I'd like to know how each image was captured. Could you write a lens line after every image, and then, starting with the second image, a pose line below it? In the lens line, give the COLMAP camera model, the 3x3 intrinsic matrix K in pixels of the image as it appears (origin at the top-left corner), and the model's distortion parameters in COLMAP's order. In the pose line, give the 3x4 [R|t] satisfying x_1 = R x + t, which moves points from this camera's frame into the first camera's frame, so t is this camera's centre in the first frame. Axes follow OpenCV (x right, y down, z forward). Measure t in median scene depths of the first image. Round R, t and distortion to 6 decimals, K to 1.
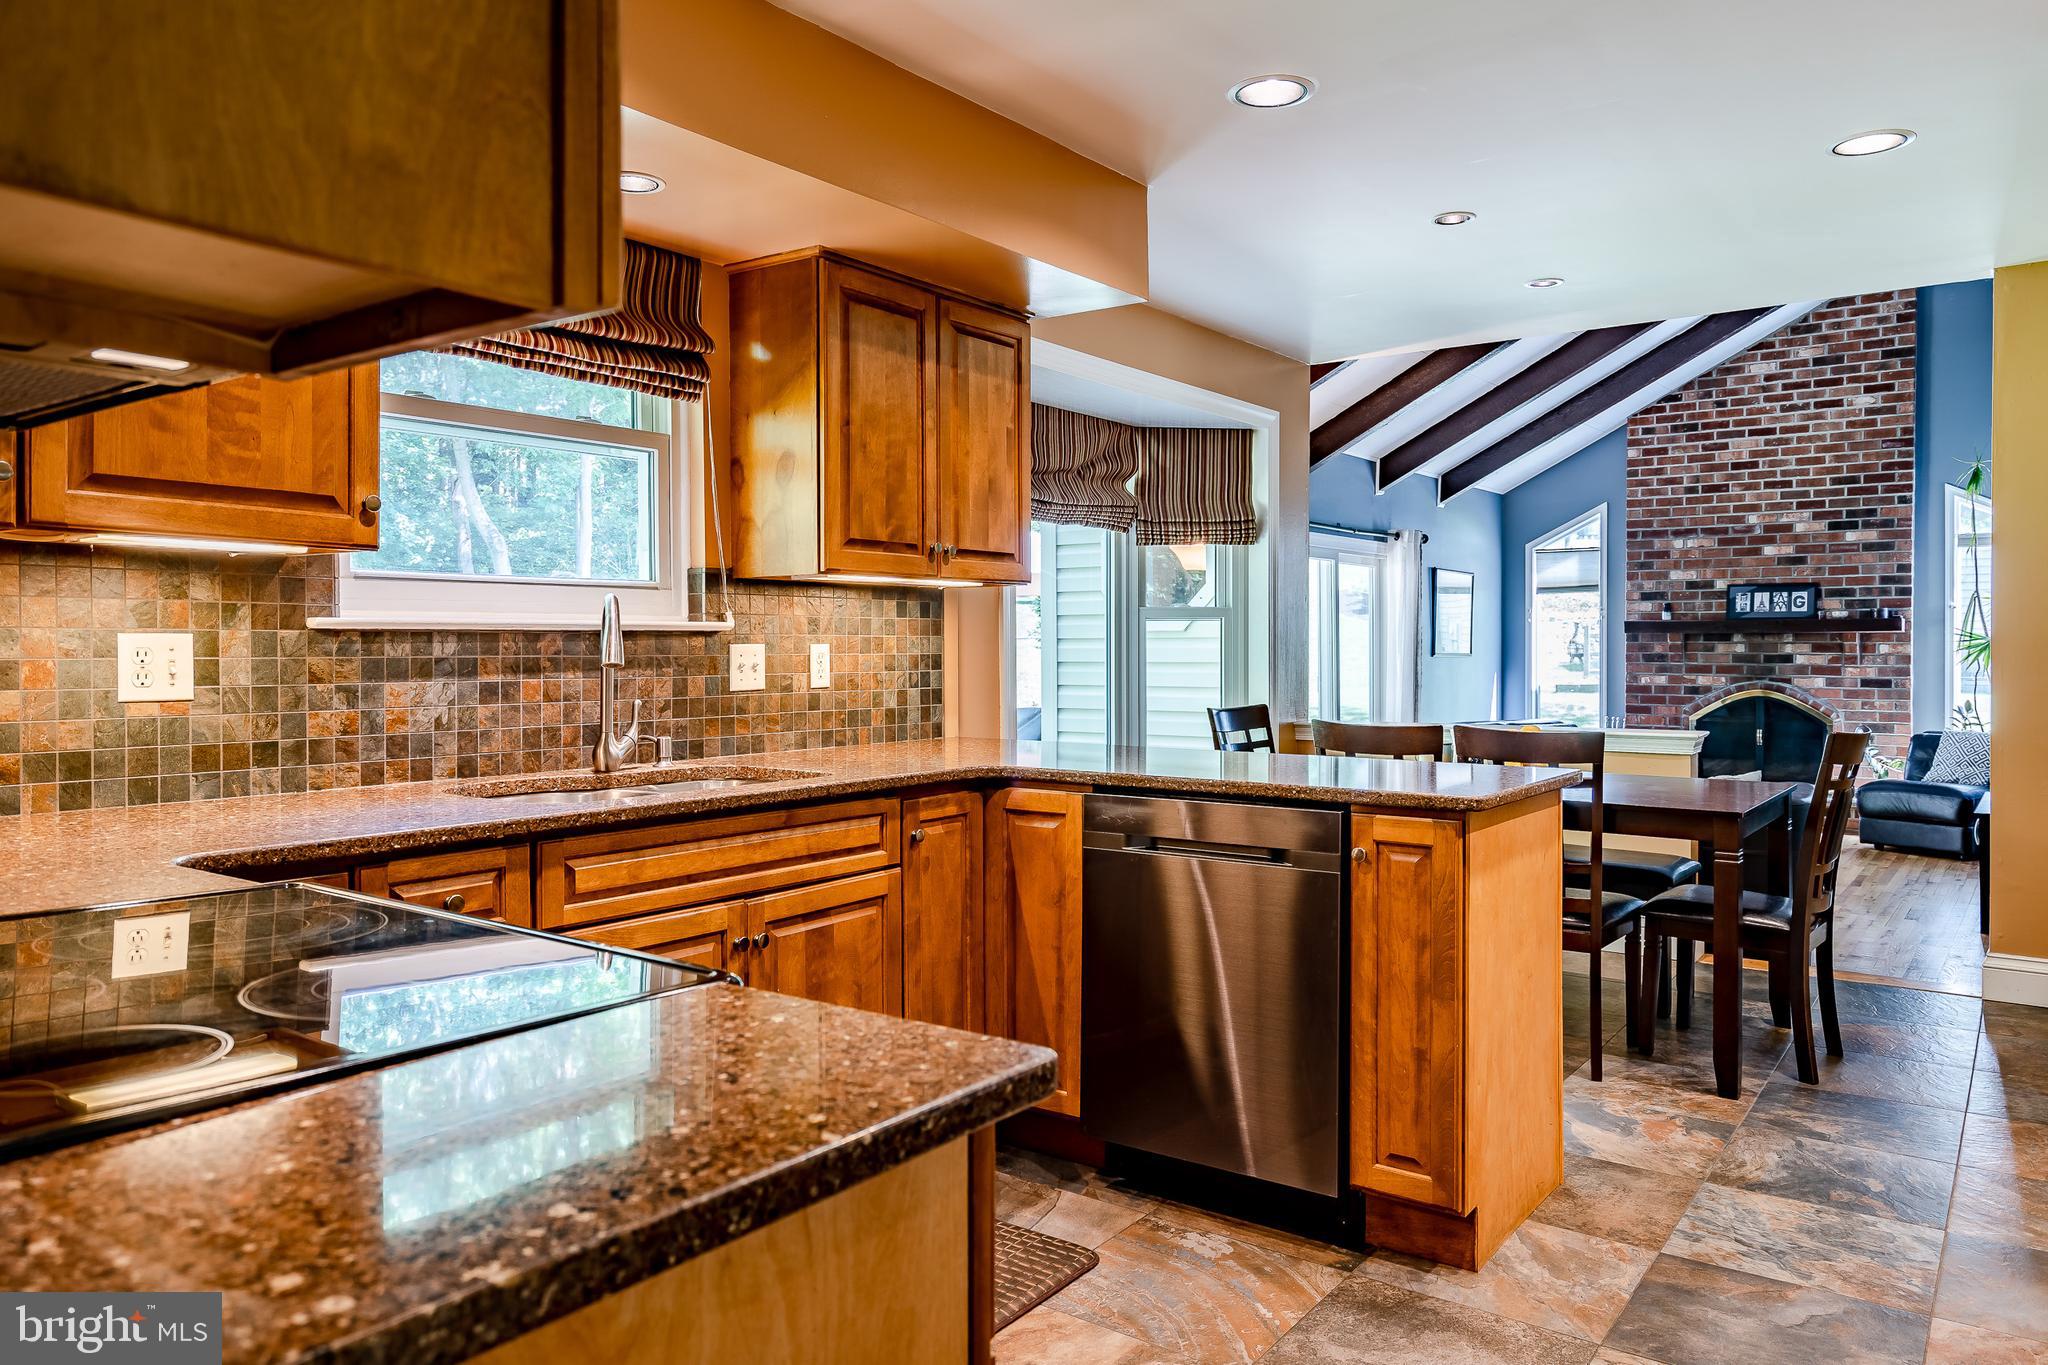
lens RADIAL K [[1403.0, 0, 1032.2], [0, 1403.0, 661.4], [0, 0, 1]] dist [0.013458, -0.008719]
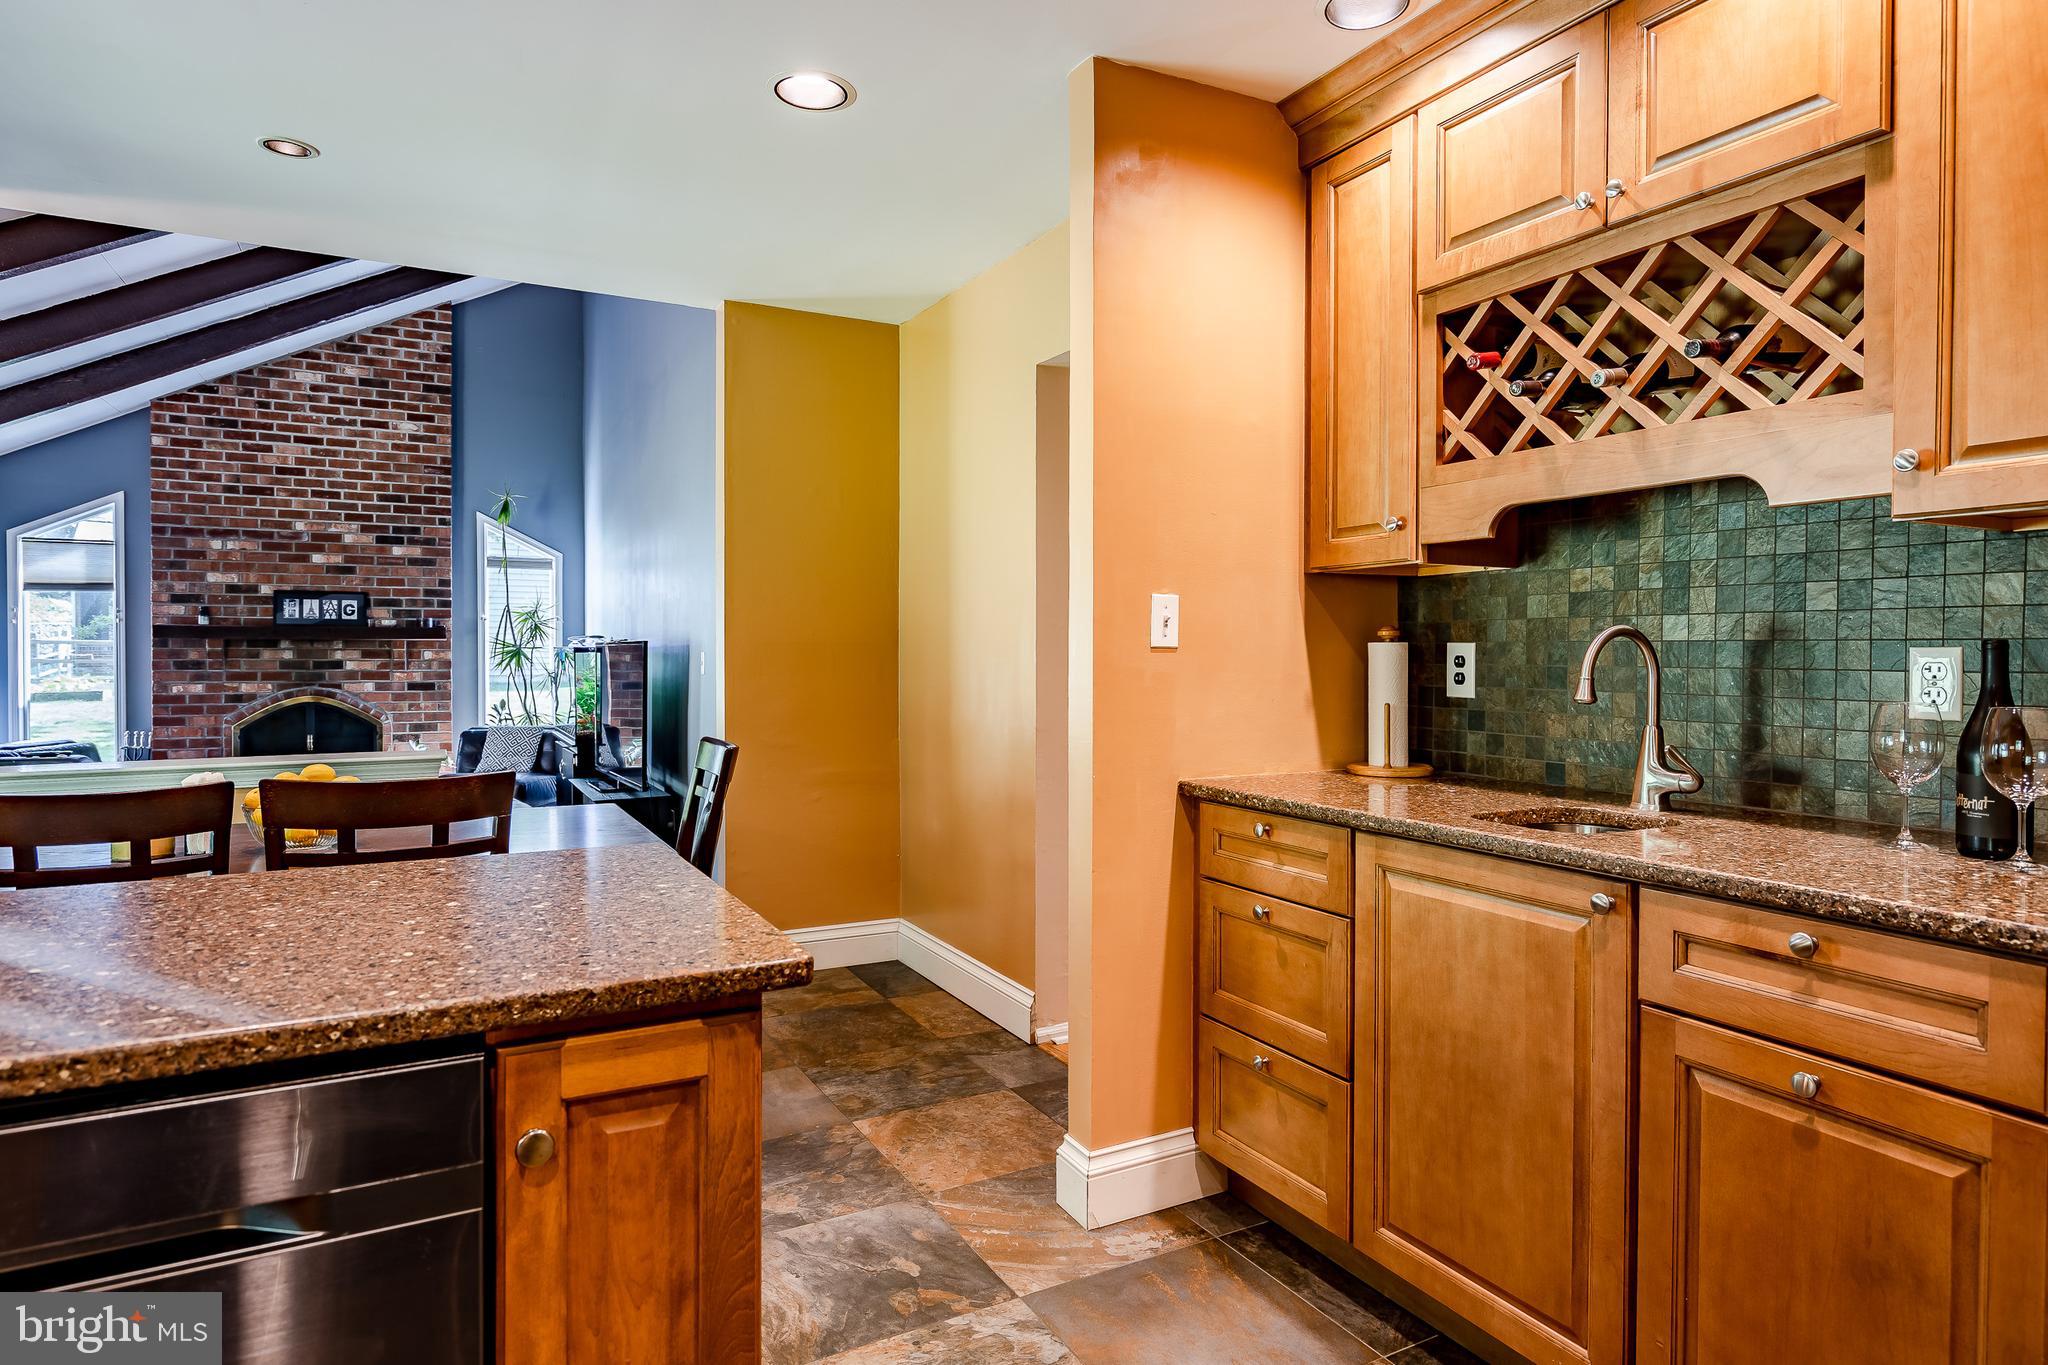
lens RADIAL K [[1141.1, 0, 1031.5], [0, 1141.1, 663.7], [0, 0, 1]] dist [0.006512, 0.000748]
pose [[0.427976, -0.008068, 0.903754, -0.003486], [0.009216, 0.999947, 0.004562, -0.002245], [-0.903743, 0.006376, 0.428027, 0.219976]]
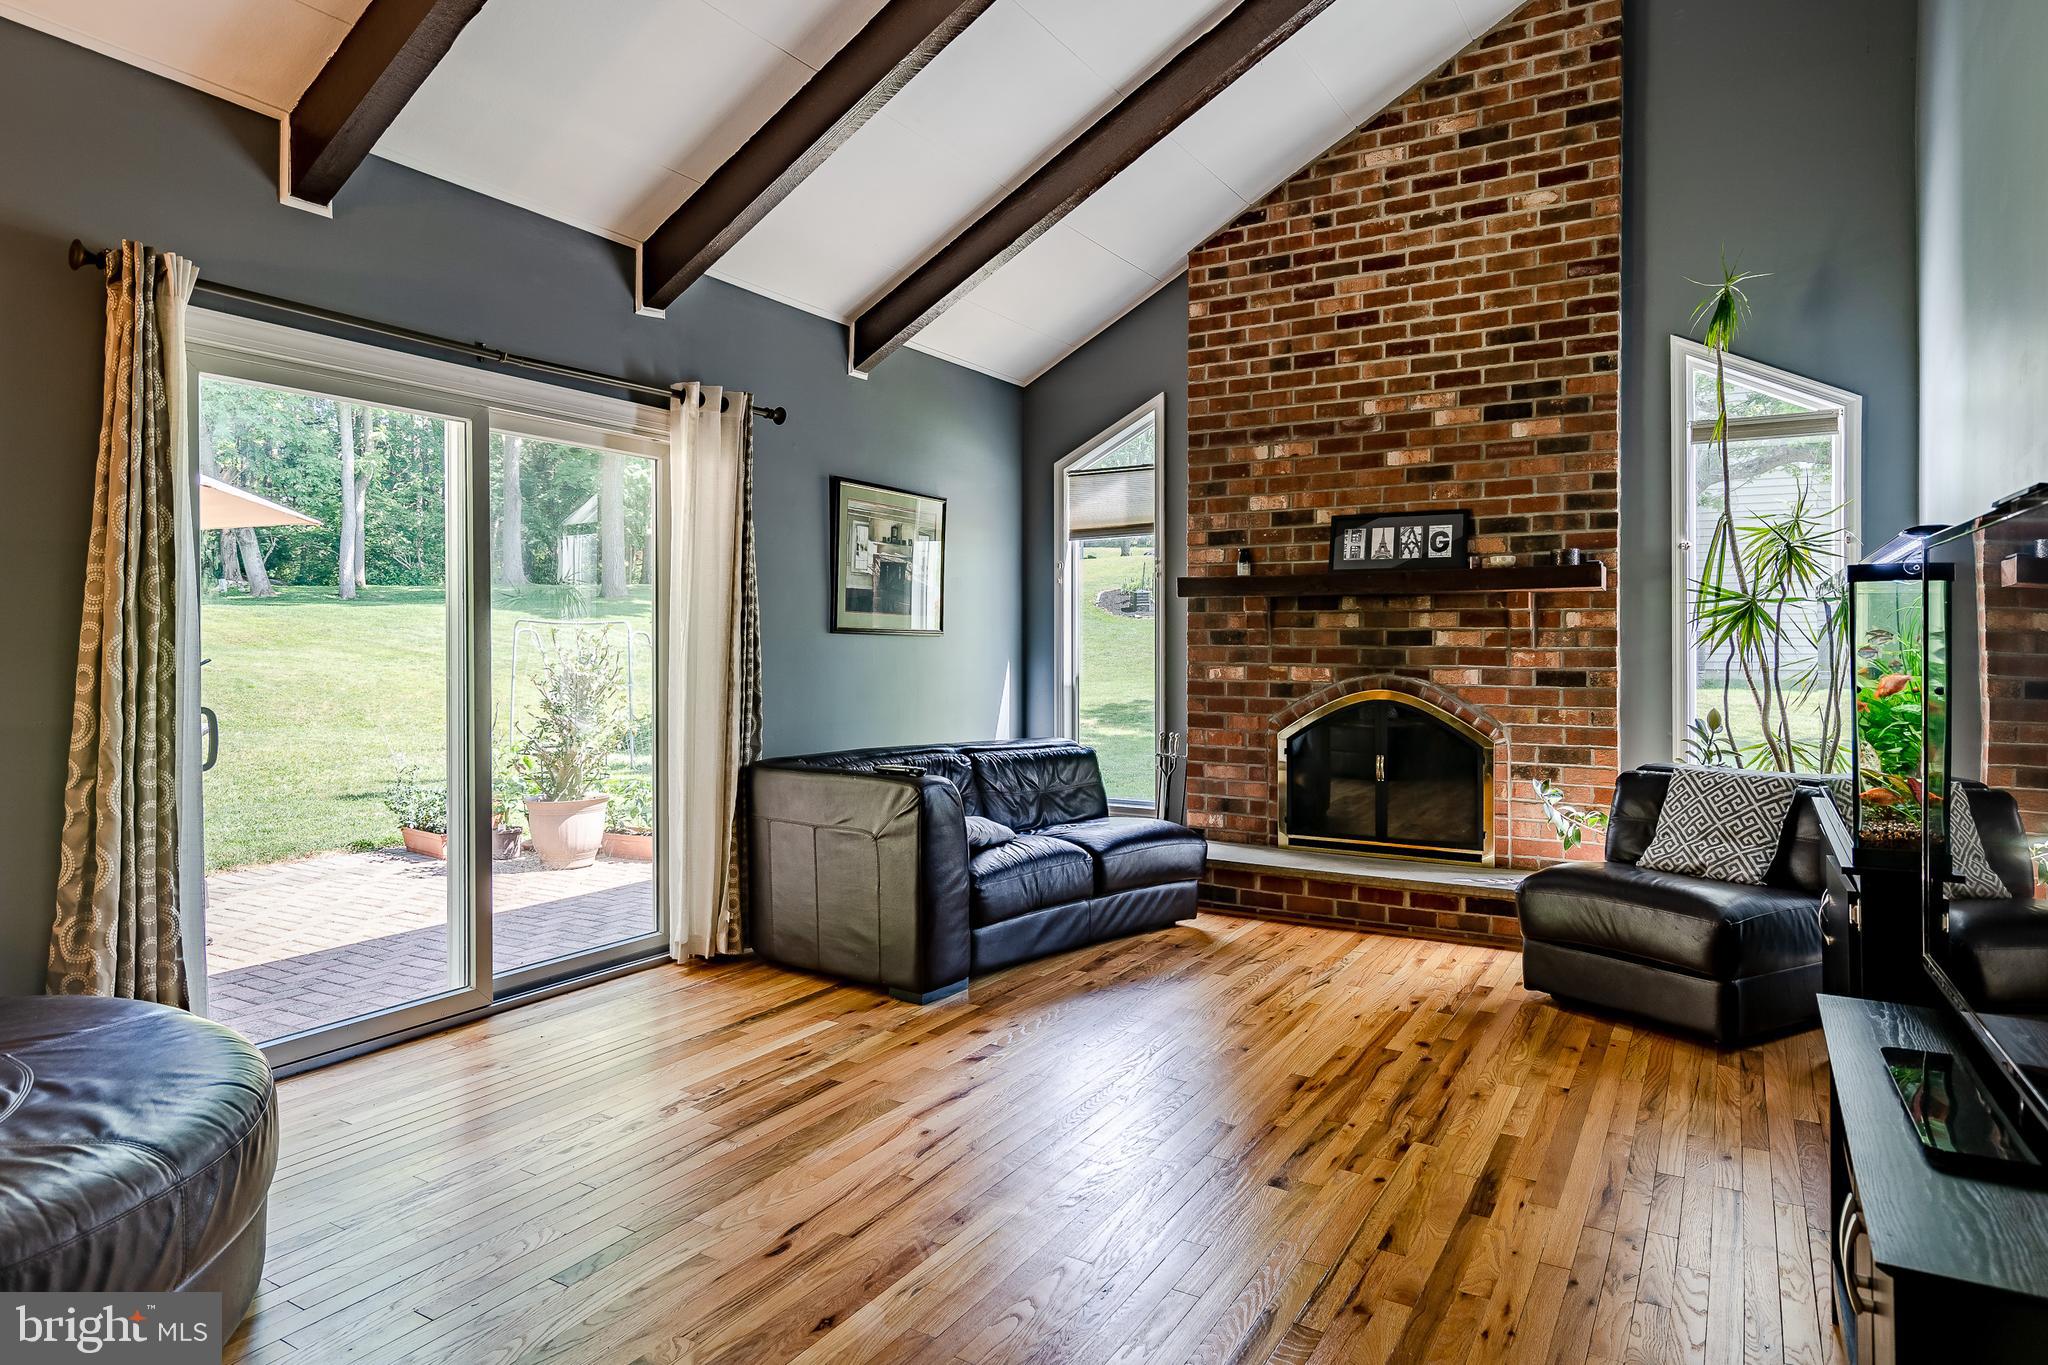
lens RADIAL K [[1190.6, 0, 1039.3], [0, 1190.6, 642.9], [0, 0, 1]] dist [0.007327, 0.000235]
pose [[0.994828, 0.002650, 0.101537, 0.389219], [-0.001124, 0.999886, -0.015081, 0.009846], [-0.101566, 0.014889, 0.994717, 0.617878]]
